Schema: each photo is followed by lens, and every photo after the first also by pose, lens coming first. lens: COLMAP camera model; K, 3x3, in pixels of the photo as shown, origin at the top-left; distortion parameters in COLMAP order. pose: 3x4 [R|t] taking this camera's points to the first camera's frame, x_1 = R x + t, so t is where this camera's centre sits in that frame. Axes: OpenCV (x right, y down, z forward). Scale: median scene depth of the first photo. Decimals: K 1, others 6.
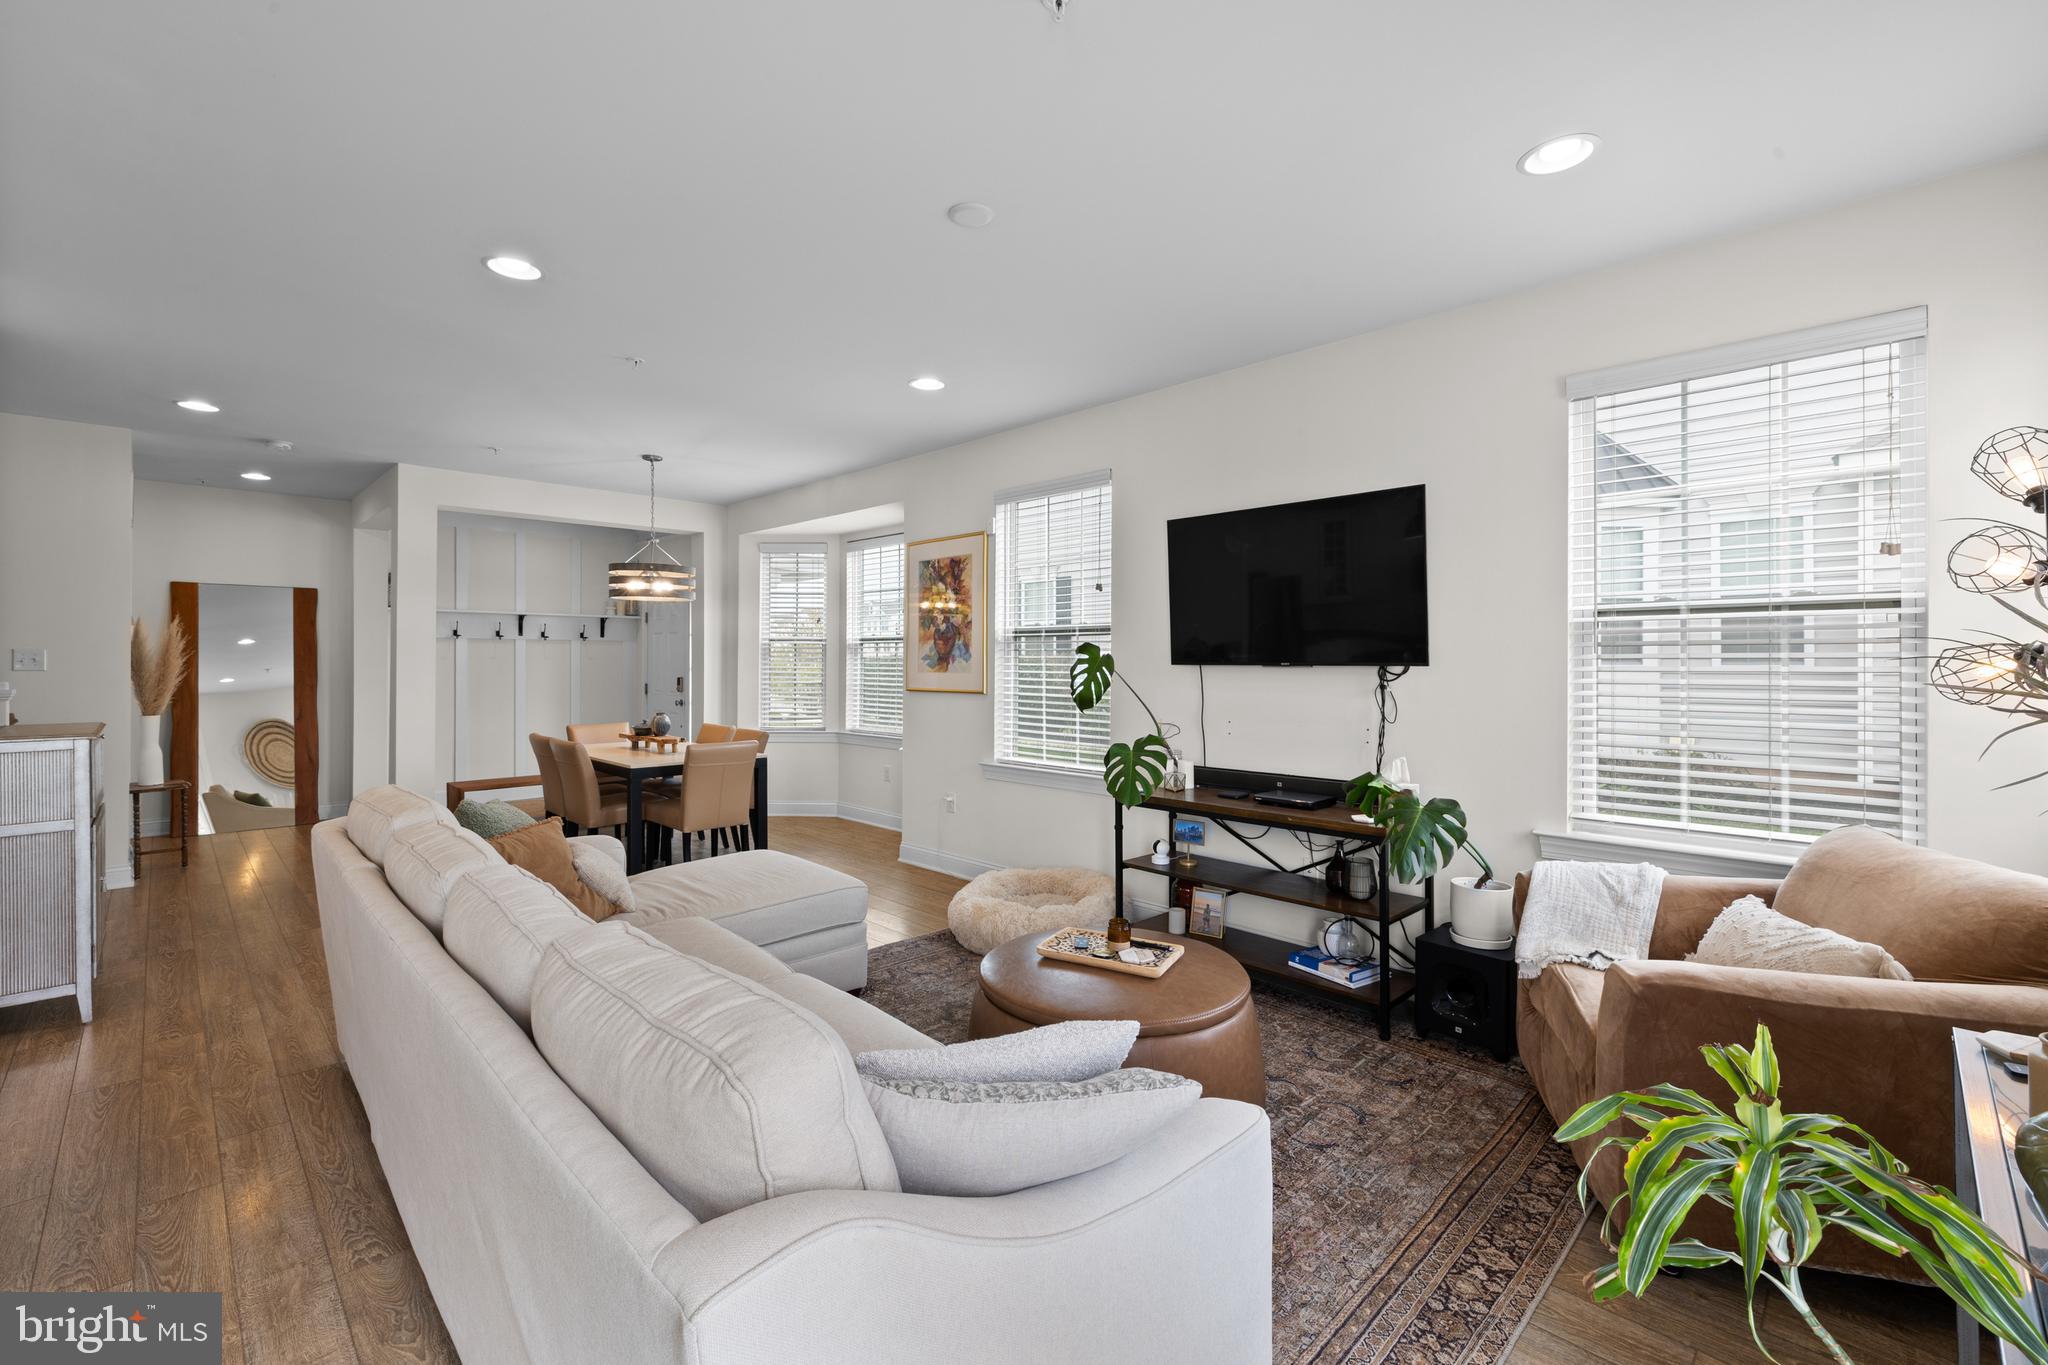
lens RADIAL K [[860.2, 0, 1027.1], [0, 860.2, 672.1], [0, 0, 1]] dist [-0.001287, 0.000046]
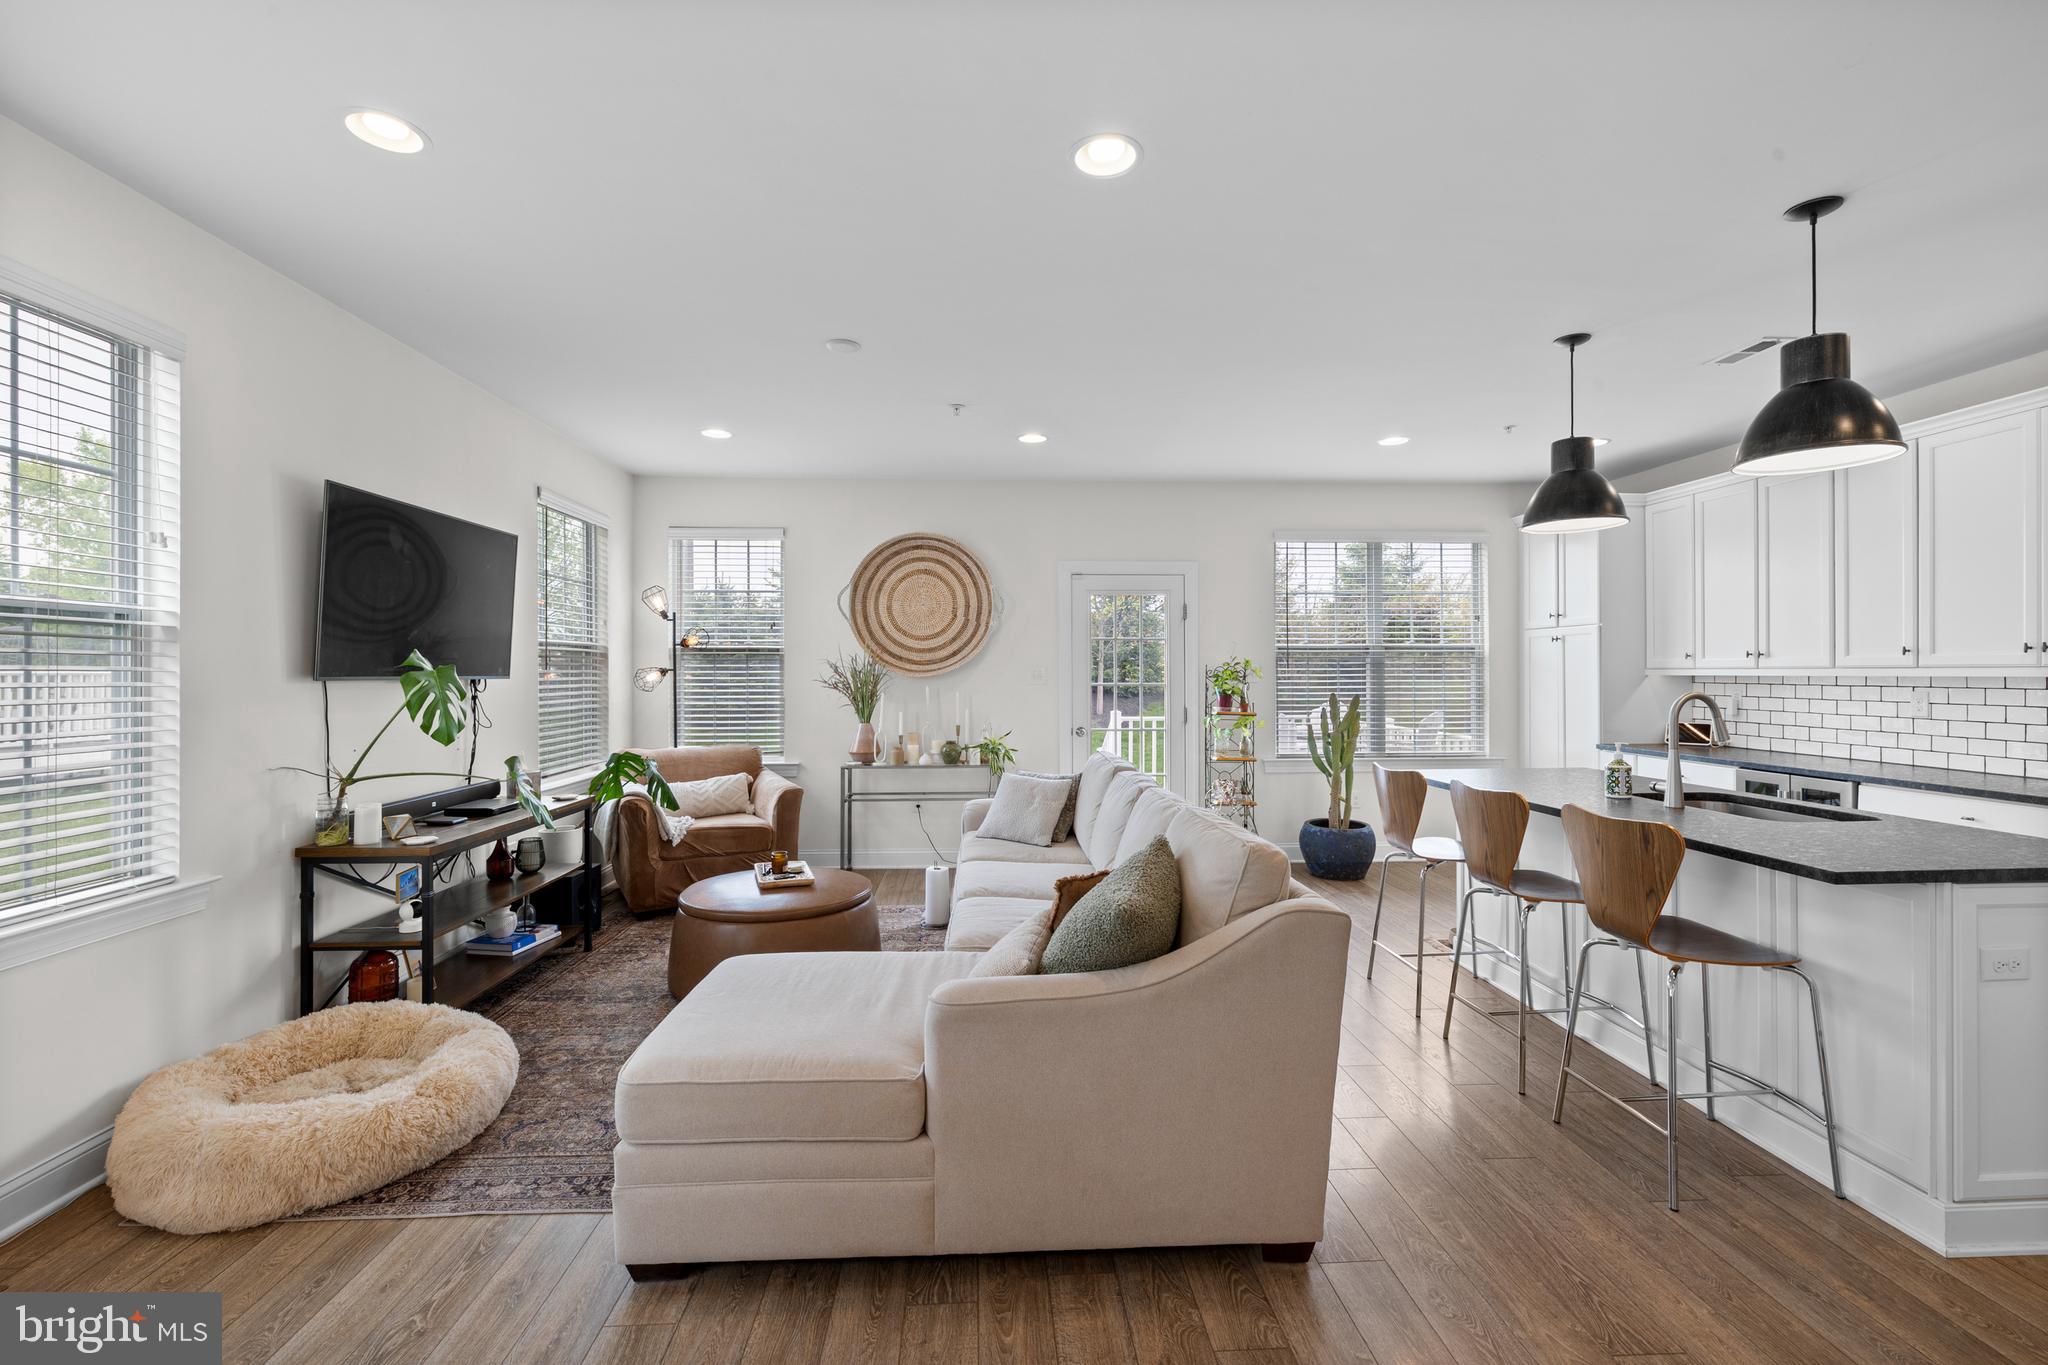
lens RADIAL K [[860.2, 0, 1027.1], [0, 860.2, 672.1], [0, 0, 1]] dist [-0.001287, 0.000046]
pose [[-0.749087, -0.000383, 0.662472, -0.577223], [0.003232, 0.999986, 0.004233, -0.011539], [-0.662464, 0.005312, -0.749075, 0.888636]]
